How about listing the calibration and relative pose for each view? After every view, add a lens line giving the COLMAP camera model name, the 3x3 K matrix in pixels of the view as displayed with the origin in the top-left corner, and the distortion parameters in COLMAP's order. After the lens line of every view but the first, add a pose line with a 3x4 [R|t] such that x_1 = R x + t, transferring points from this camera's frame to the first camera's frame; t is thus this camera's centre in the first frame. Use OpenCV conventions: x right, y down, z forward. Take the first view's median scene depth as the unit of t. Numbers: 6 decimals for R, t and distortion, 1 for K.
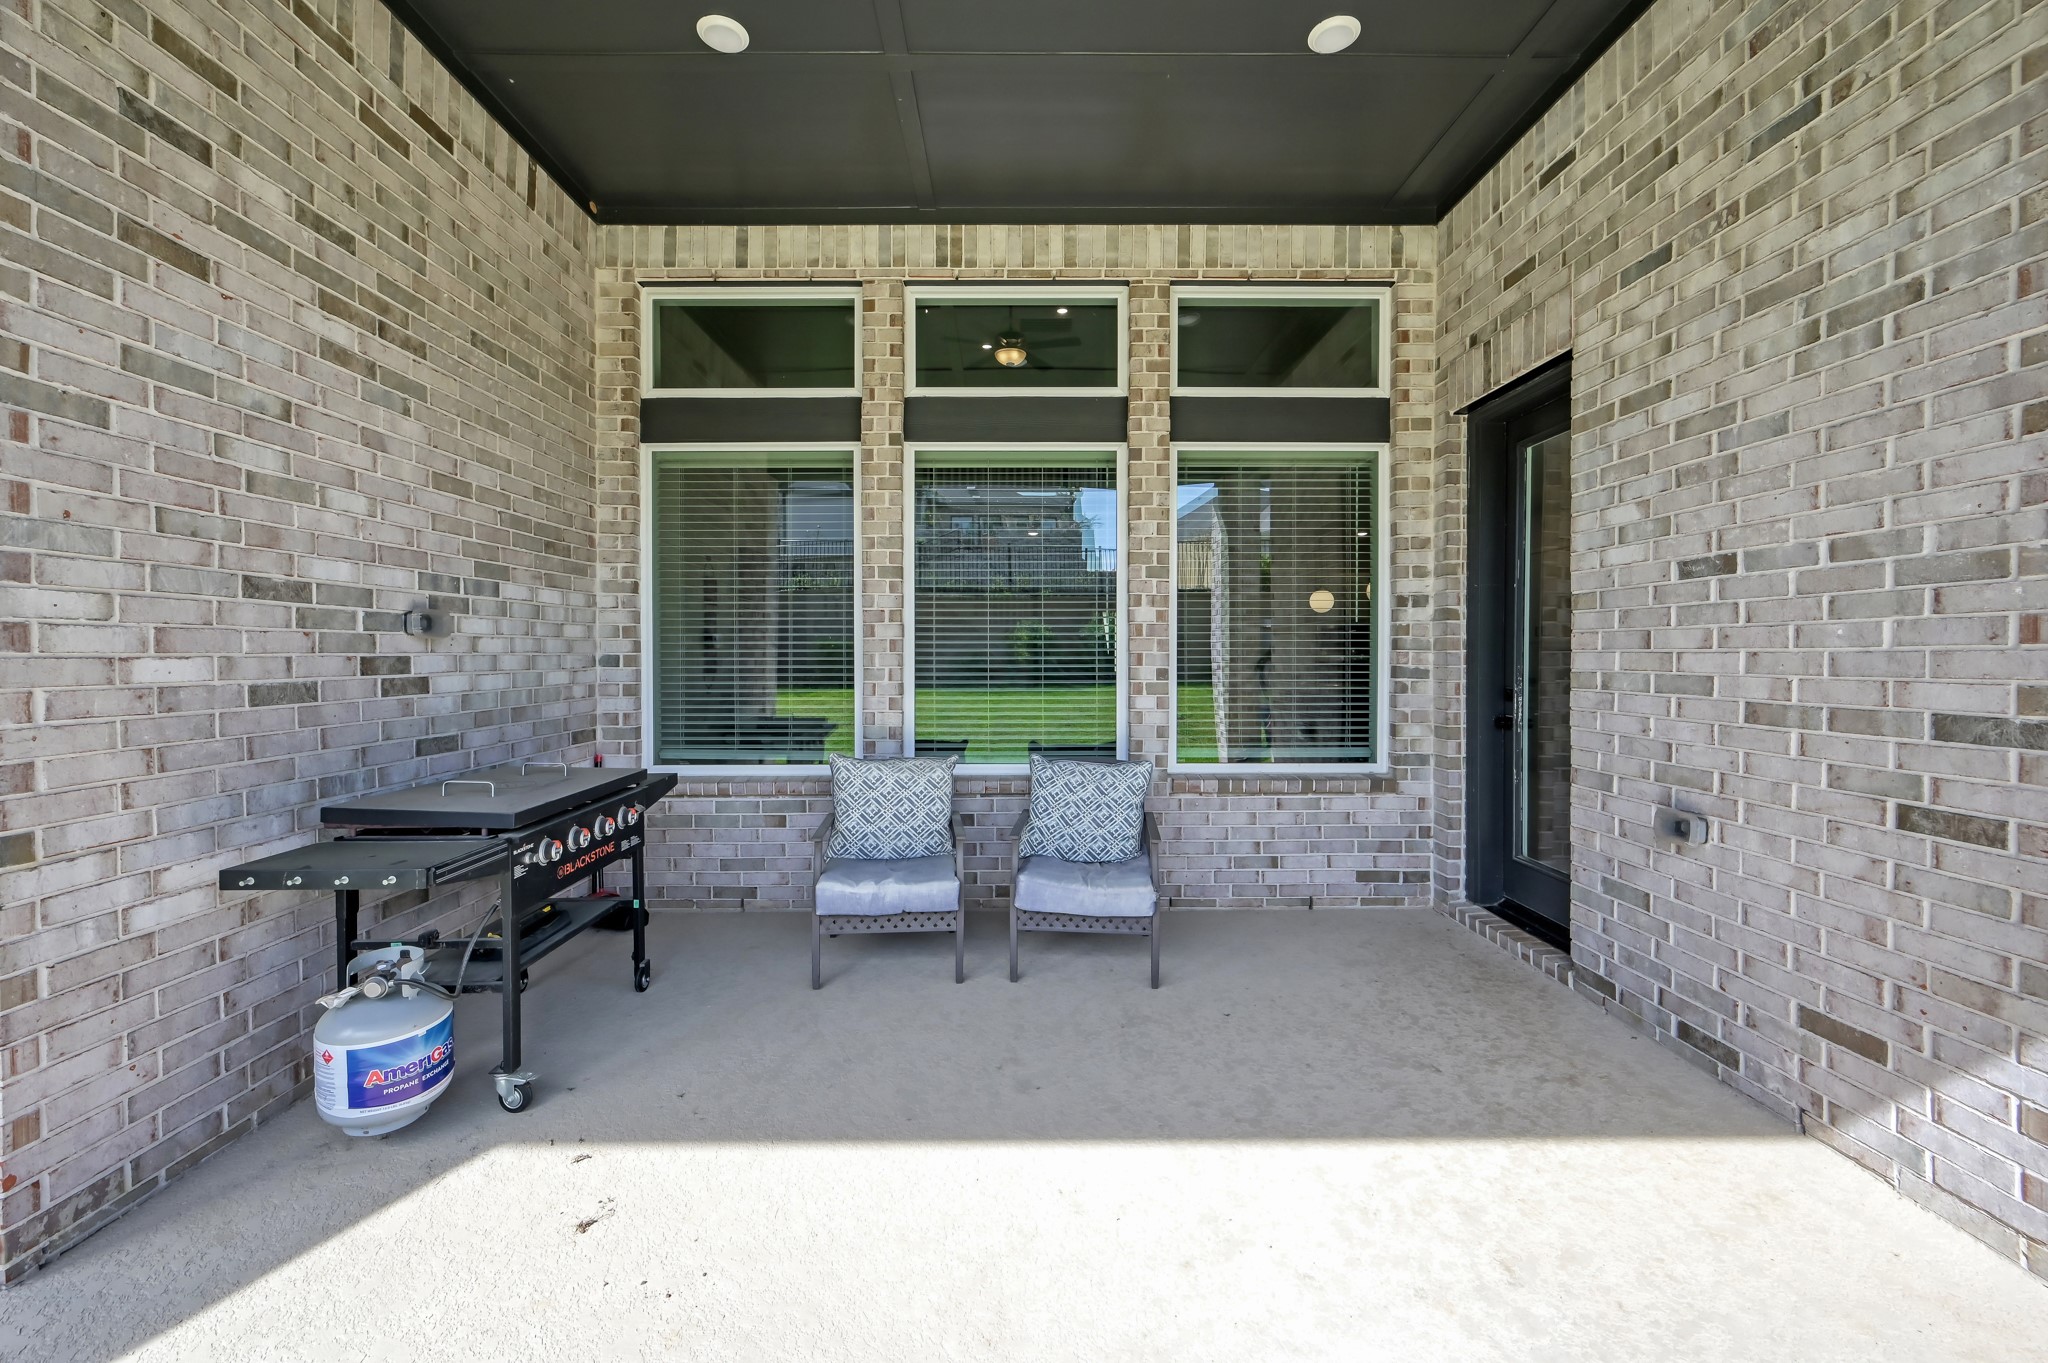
lens RADIAL K [[817.3, 0, 1023.7], [0, 817.3, 677.1], [0, 0, 1]] dist [-0.002022, -0.000167]
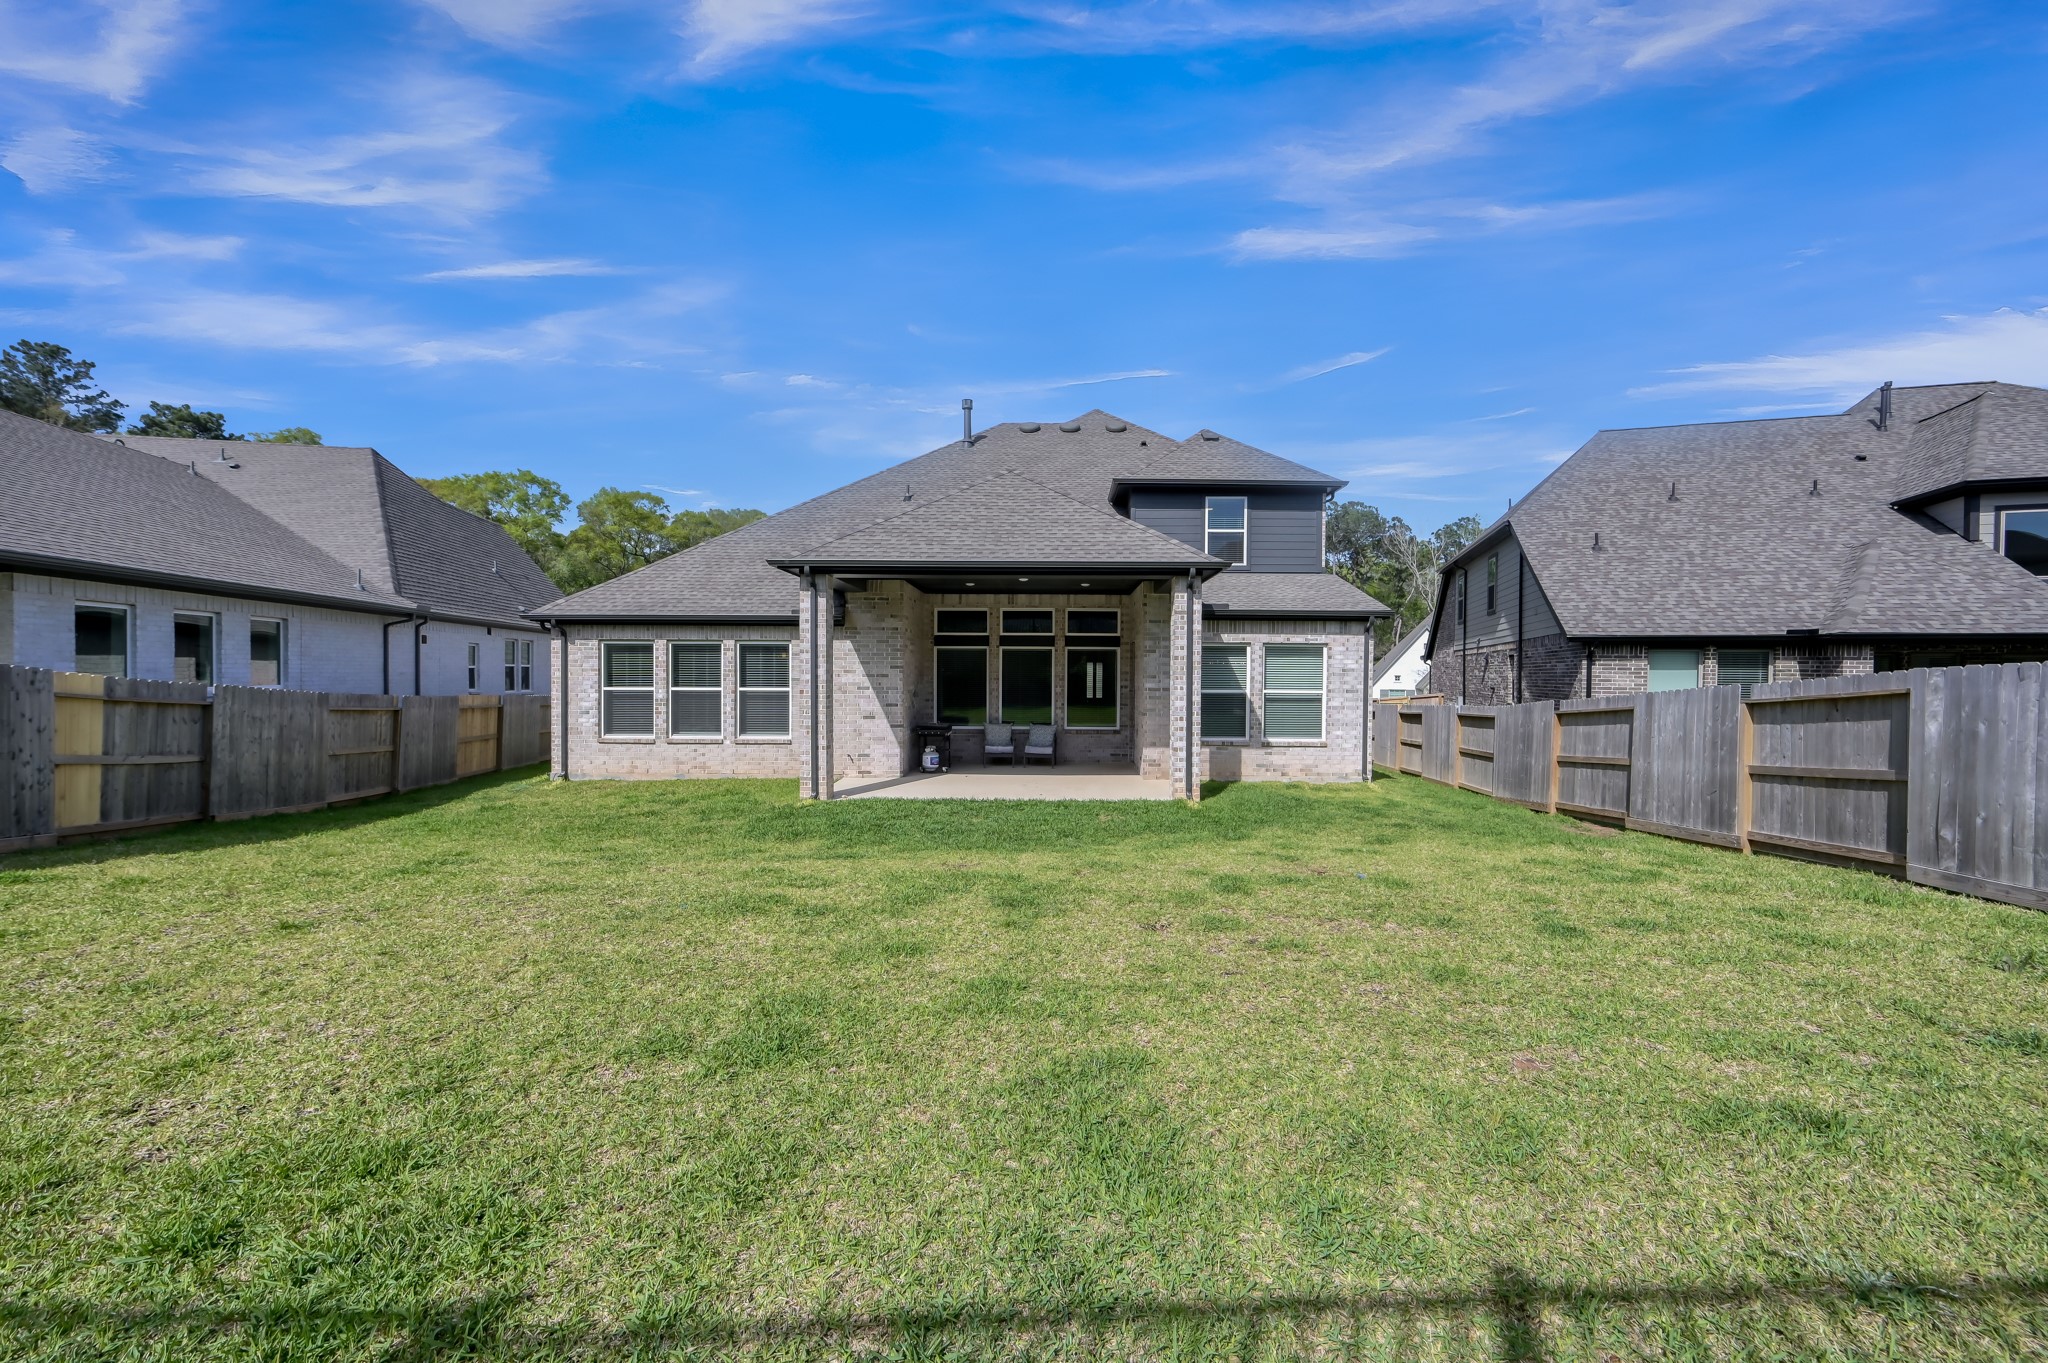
lens RADIAL K [[817.3, 0, 1025.0], [0, 817.3, 688.2], [0, 0, 1]] dist [-0.002022, -0.000167]
pose [[0.999527, 0.007712, -0.029762, 0.104298], [-0.007911, 0.999947, -0.006579, -0.055794], [0.029710, 0.006812, 0.999535, -3.053657]]
